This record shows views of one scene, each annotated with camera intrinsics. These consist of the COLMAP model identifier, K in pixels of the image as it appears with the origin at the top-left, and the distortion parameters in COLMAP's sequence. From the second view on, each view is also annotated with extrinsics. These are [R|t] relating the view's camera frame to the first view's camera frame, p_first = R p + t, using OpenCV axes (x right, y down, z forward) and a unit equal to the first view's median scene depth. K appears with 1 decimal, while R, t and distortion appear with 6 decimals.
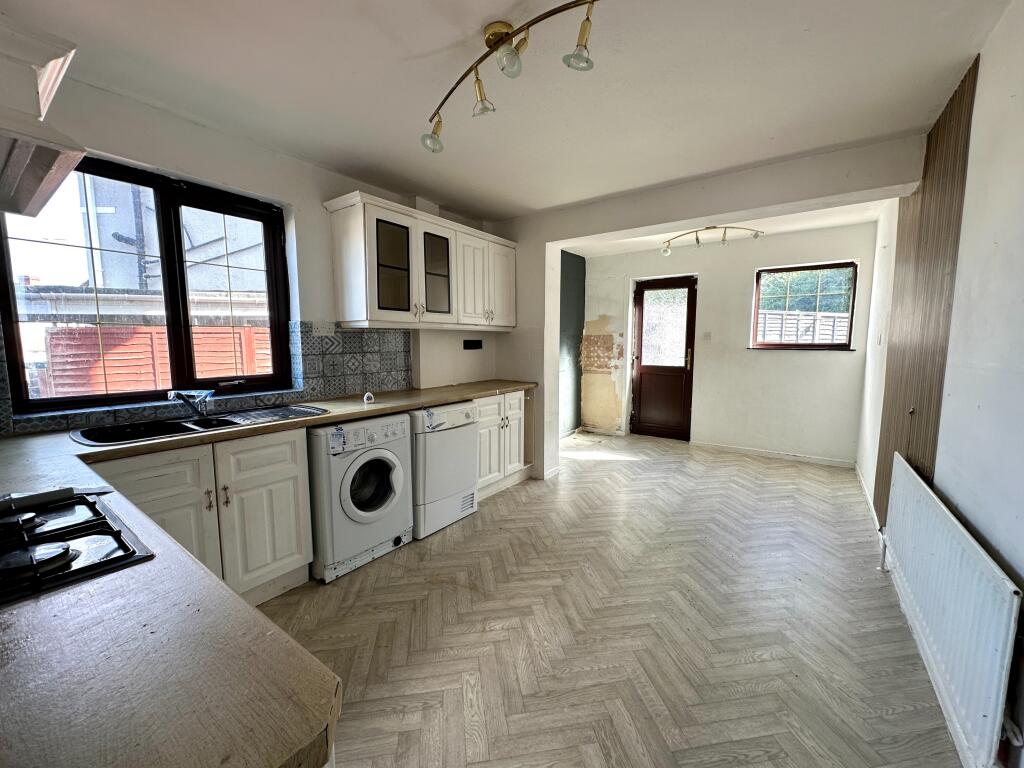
lens RADIAL K [[410.7, 0, 512.3], [0, 410.7, 381.1], [0, 0, 1]] dist [-0.000767, -0.000506]
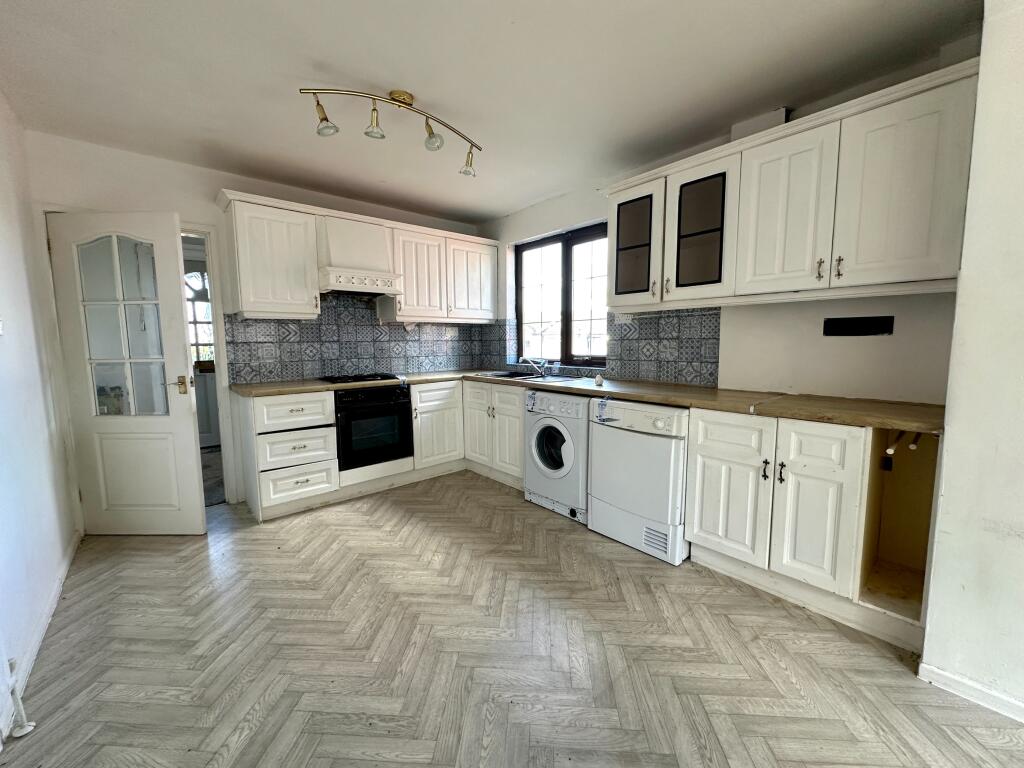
lens RADIAL K [[410.7, 0, 513.3], [0, 410.7, 382.0], [0, 0, 1]] dist [-0.000767, -0.000506]
pose [[-0.226493, 0.100199, -0.968845, 0.732959], [-0.086337, 0.988714, 0.122437, -0.064971], [0.970179, 0.111378, -0.215286, 0.998663]]
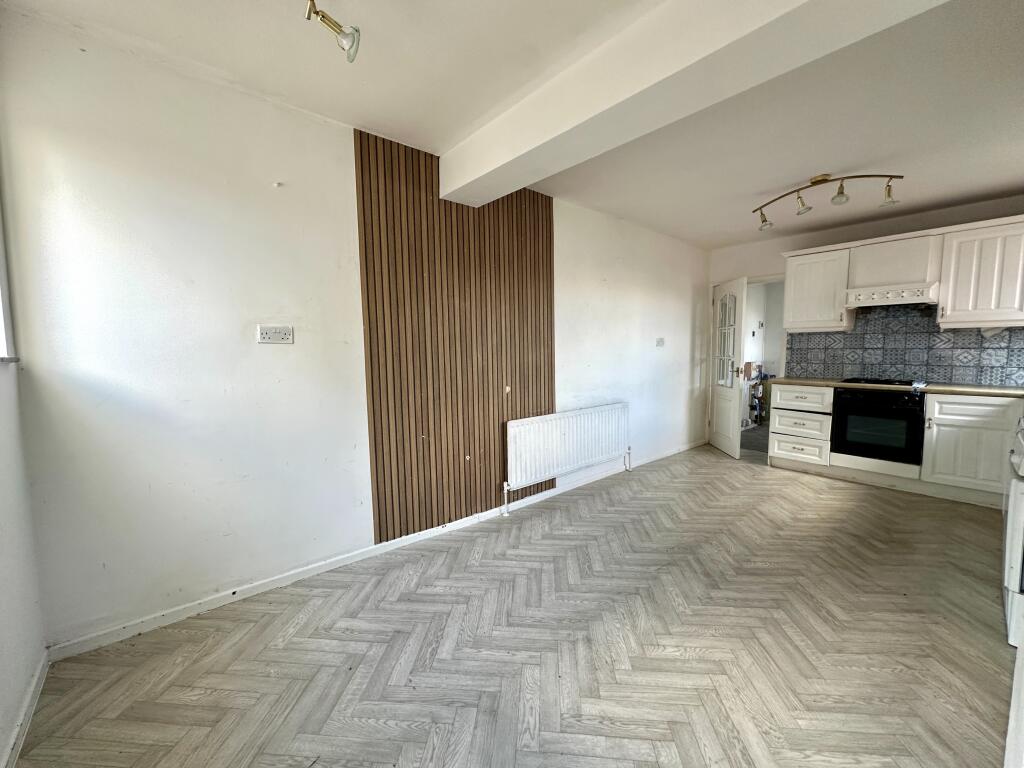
lens RADIAL K [[410.7, 0, 511.7], [0, 410.7, 384.7], [0, 0, 1]] dist [-0.000767, -0.000506]
pose [[-0.970839, -0.018464, 0.239022, 0.506833], [0.026924, 0.982324, 0.185242, -0.164471], [-0.238217, 0.186276, -0.953181, 1.897343]]
